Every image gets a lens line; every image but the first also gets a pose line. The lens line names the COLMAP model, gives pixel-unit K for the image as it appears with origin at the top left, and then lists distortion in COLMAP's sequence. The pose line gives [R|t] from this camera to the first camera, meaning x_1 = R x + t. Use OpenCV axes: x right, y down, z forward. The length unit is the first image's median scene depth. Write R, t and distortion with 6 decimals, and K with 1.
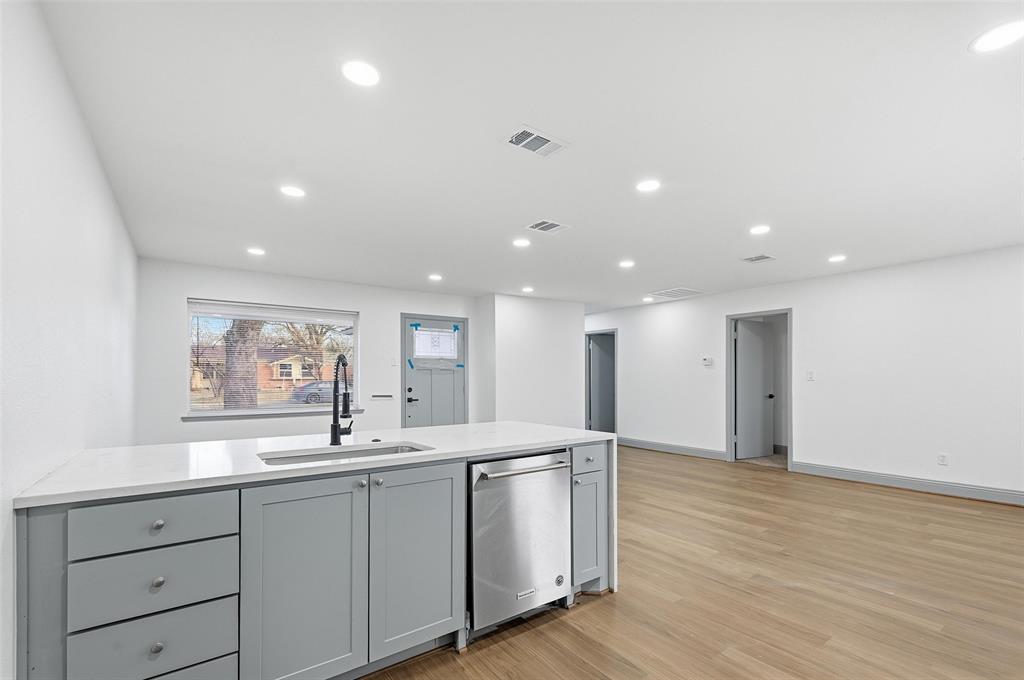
lens RADIAL K [[454.8, 0, 535.6], [0, 454.8, 376.1], [0, 0, 1]] dist [0.011430, -0.000004]
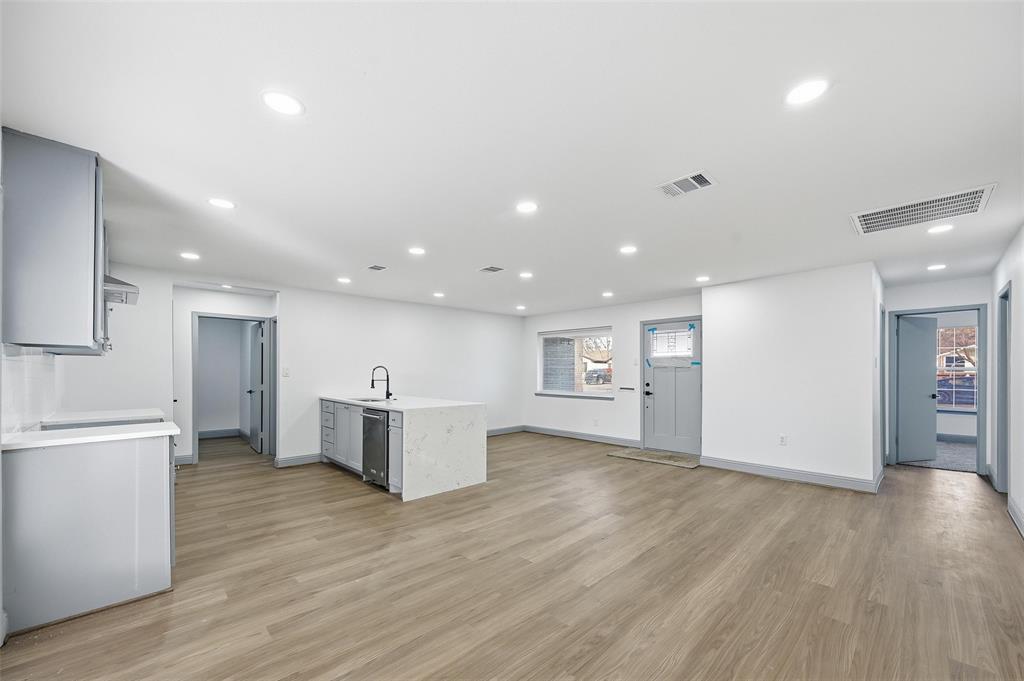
lens RADIAL K [[404.1, 0, 512.1], [0, 404.1, 374.7], [0, 0, 1]] dist [-0.001287, 0.000000]
pose [[0.116267, 0.010767, -0.993160, 0.738014], [-0.001447, 0.999942, 0.010671, -0.006873], [0.993217, 0.000197, 0.116275, 0.528343]]
